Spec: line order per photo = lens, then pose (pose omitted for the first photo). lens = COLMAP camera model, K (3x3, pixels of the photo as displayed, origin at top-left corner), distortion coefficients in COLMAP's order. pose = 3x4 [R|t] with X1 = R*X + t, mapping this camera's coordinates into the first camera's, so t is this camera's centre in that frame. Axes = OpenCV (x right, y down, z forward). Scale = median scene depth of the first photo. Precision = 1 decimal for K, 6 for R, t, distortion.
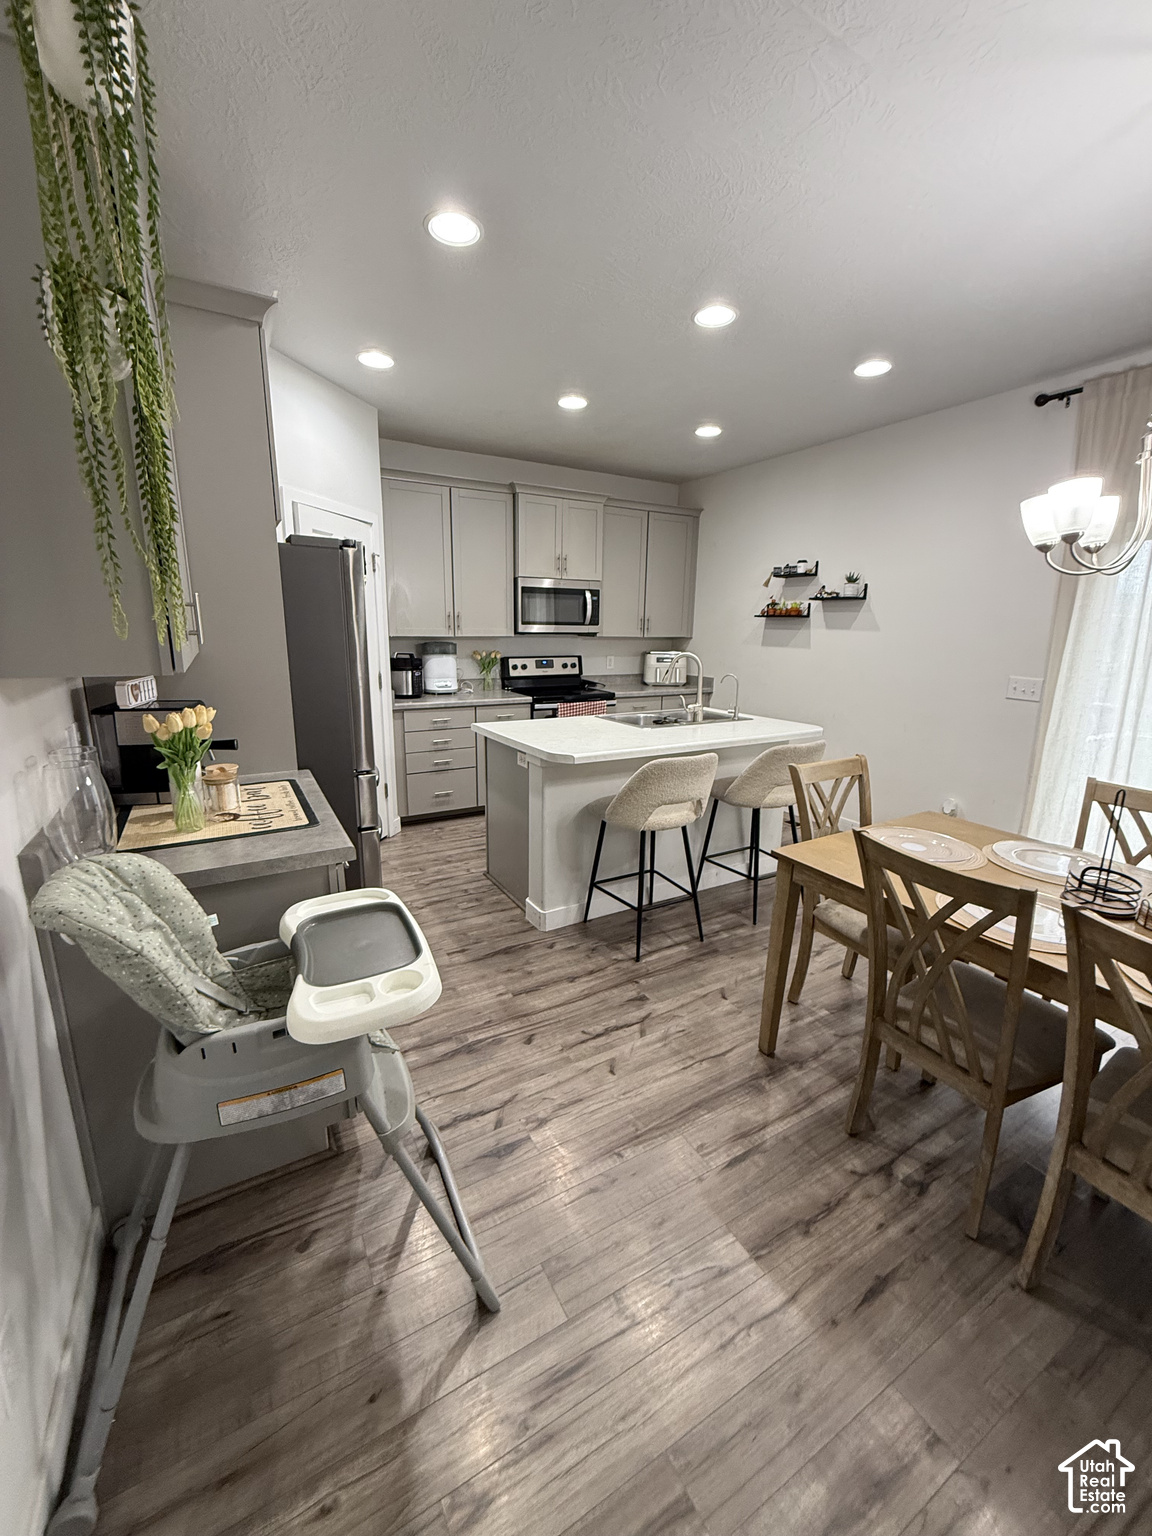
lens RADIAL K [[614.3, 0, 578.2], [0, 614.3, 766.2], [0, 0, 1]] dist [-0.000533, -0.000020]
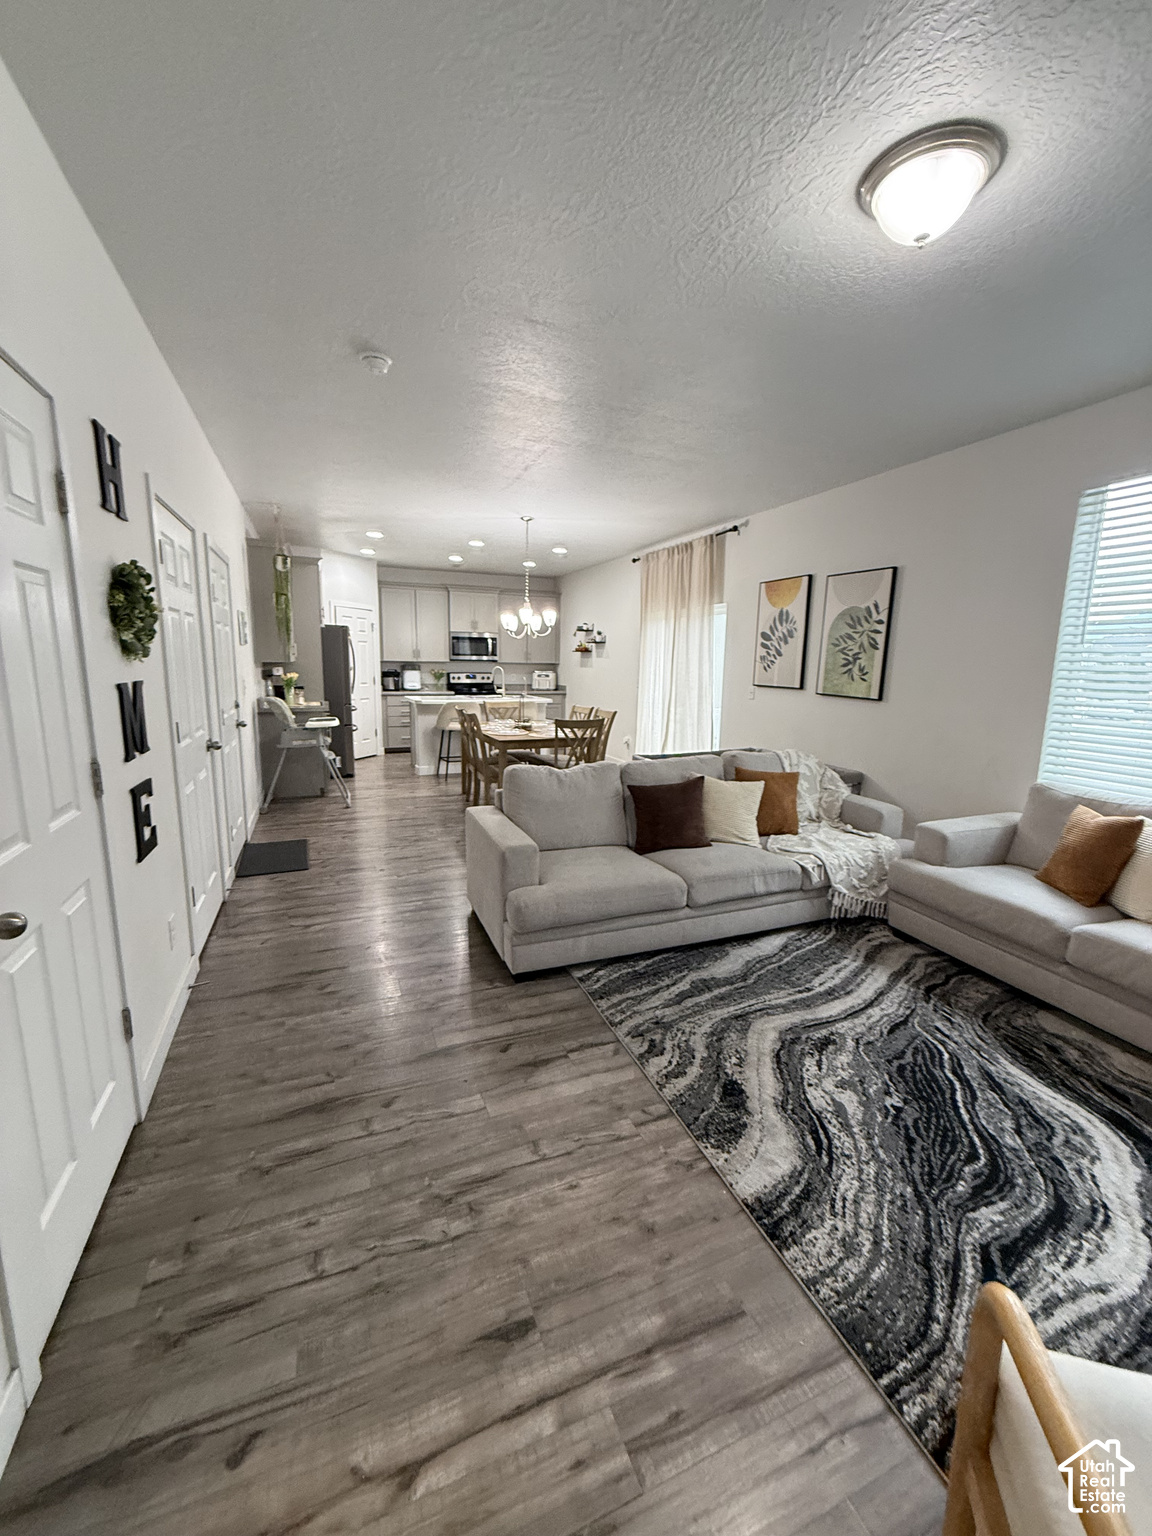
lens RADIAL K [[614.3, 0, 573.7], [0, 614.3, 766.3], [0, 0, 1]] dist [-0.000533, -0.000020]
pose [[0.991162, 0.024409, -0.130389, 0.552442], [-0.031906, 0.997936, -0.055725, 0.217002], [0.128759, 0.059393, 0.989896, -0.860403]]
